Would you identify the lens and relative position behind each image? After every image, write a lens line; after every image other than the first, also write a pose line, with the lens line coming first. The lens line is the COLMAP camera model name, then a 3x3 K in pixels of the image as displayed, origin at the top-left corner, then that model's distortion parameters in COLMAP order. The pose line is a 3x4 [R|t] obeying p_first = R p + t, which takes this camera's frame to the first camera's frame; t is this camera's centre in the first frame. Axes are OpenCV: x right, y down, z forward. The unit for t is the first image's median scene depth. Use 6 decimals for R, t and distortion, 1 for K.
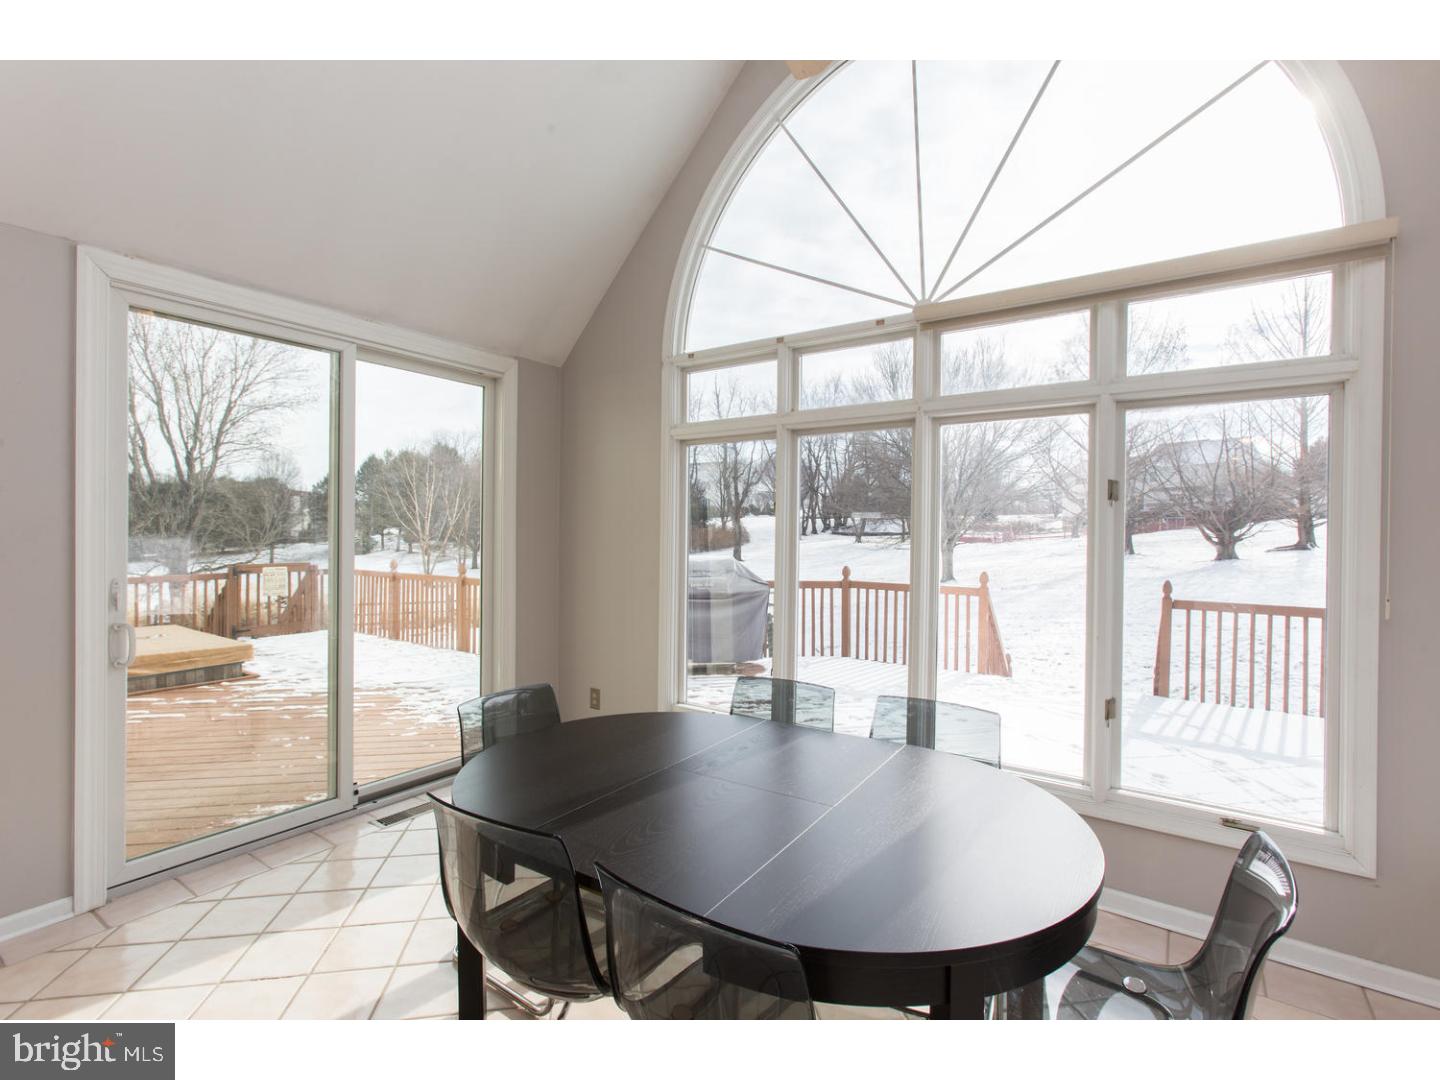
lens RADIAL K [[655.8, 0, 748.8], [0, 655.8, 550.8], [0, 0, 1]] dist [-0.001146, 0.000137]
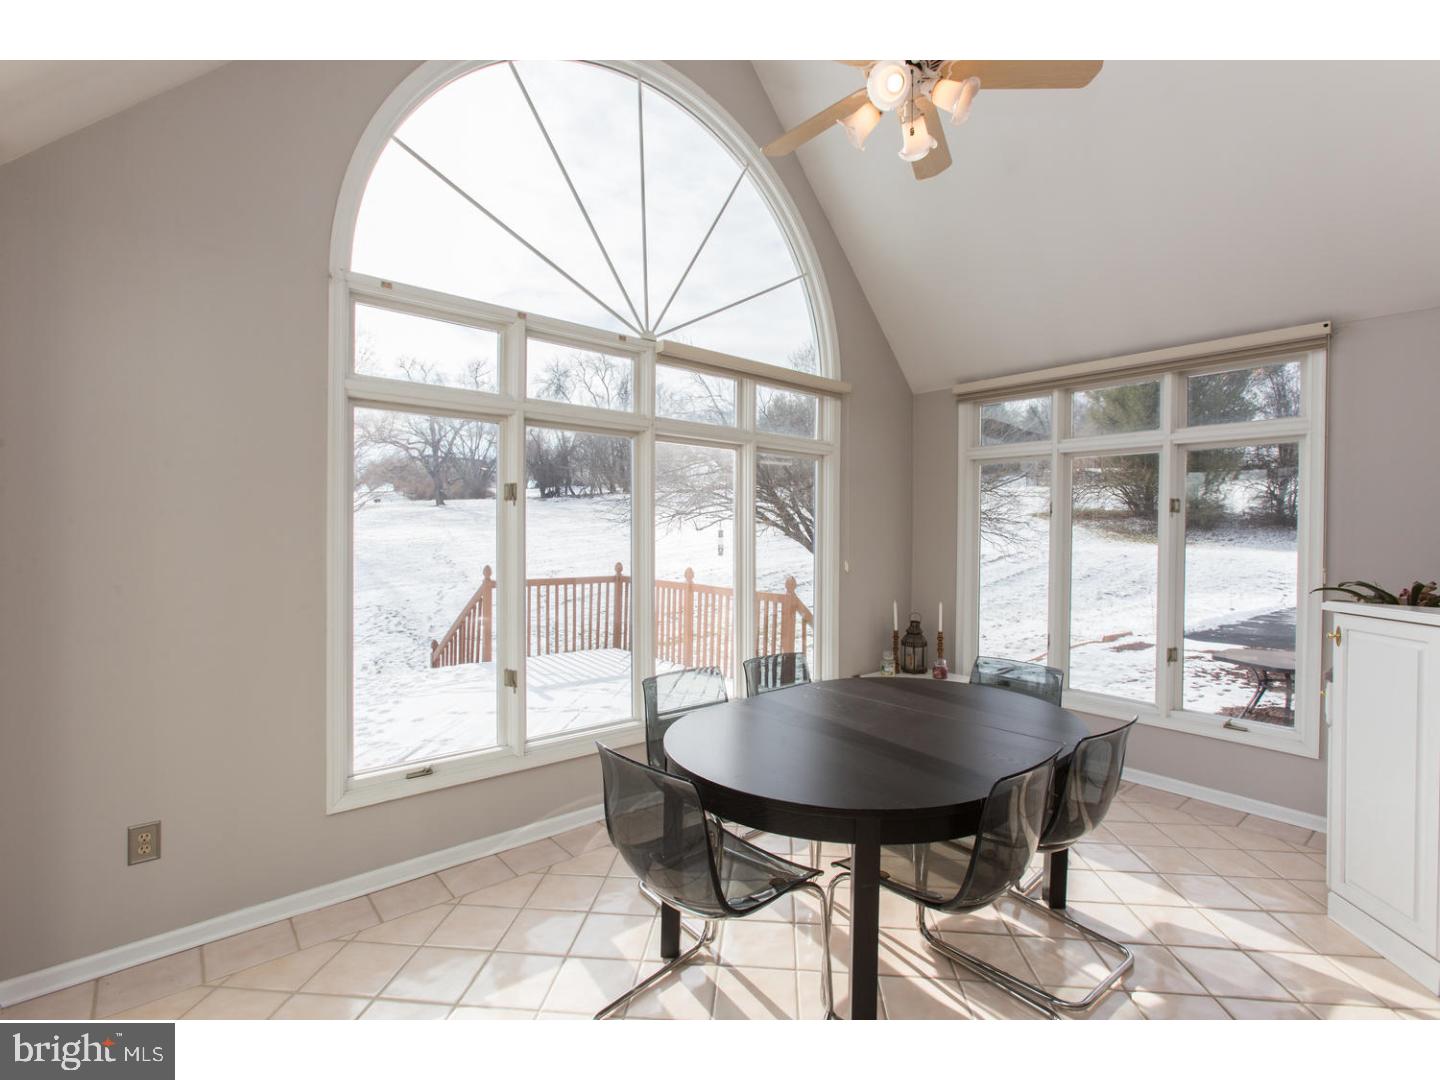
lens RADIAL K [[648.0, 0, 720.0], [0, 648.0, 540.0], [0, 0, 1]] dist [-0.002696, -0.000220]
pose [[0.328484, -0.012424, 0.944428, -0.697964], [0.009919, 0.999904, 0.009704, -0.016786], [-0.944457, 0.006180, 0.328576, 0.439117]]
